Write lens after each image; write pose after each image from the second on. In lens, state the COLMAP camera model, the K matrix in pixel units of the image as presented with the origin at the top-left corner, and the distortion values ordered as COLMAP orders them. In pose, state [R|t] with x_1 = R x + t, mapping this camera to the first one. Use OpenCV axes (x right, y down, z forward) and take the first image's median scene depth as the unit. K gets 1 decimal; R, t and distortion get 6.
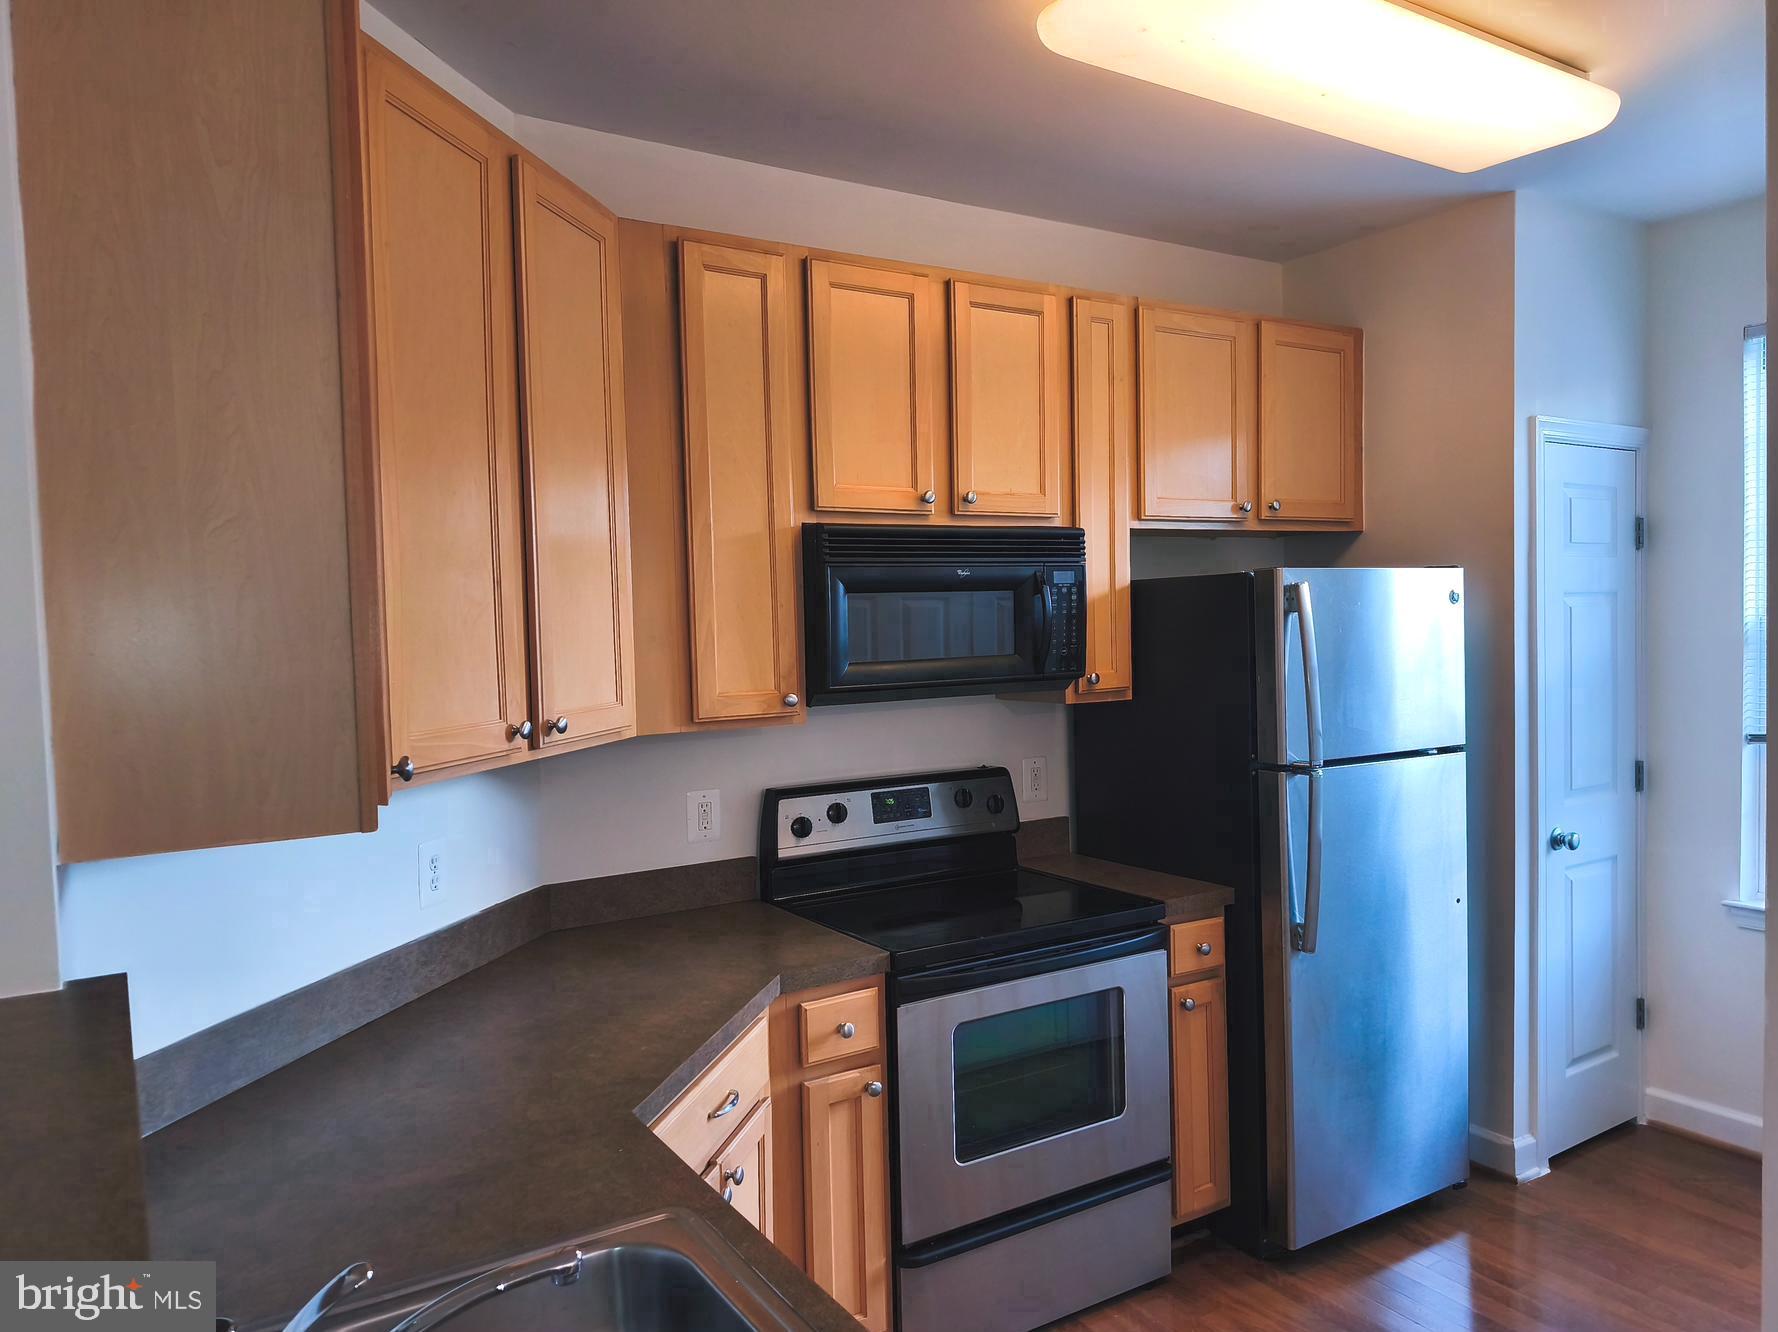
lens RADIAL K [[1231.9, 0, 875.8], [0, 1231.9, 669.0], [0, 0, 1]] dist [0.061772, -0.099893]
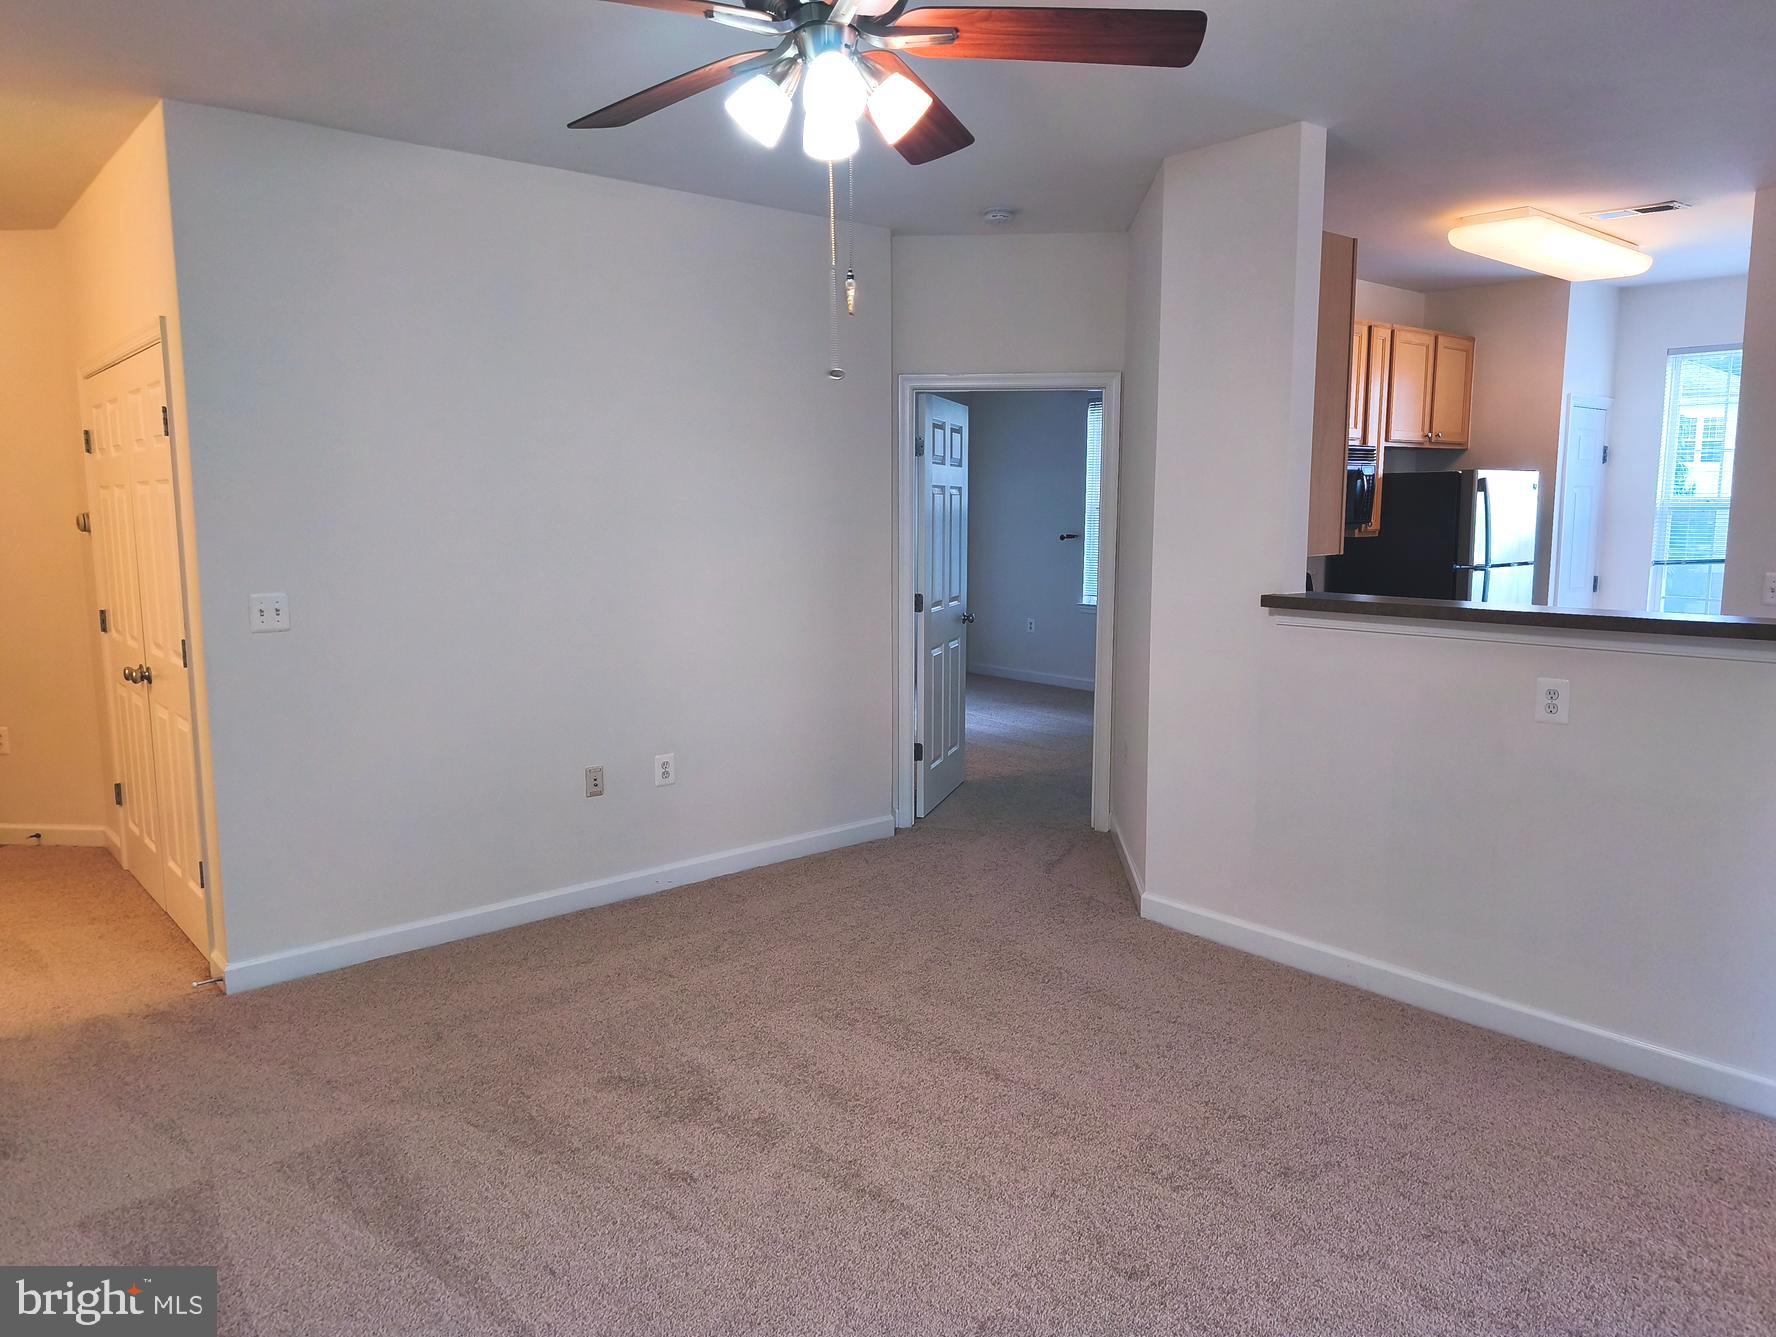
lens RADIAL K [[1230.0, 0, 890.2], [0, 1230.0, 672.7], [0, 0, 1]] dist [0.003376, -0.038896]
pose [[0.987510, -0.004475, 0.157491, -0.941571], [-0.010526, 0.995490, 0.094286, 0.071340], [-0.157203, -0.094766, 0.983009, -0.868299]]
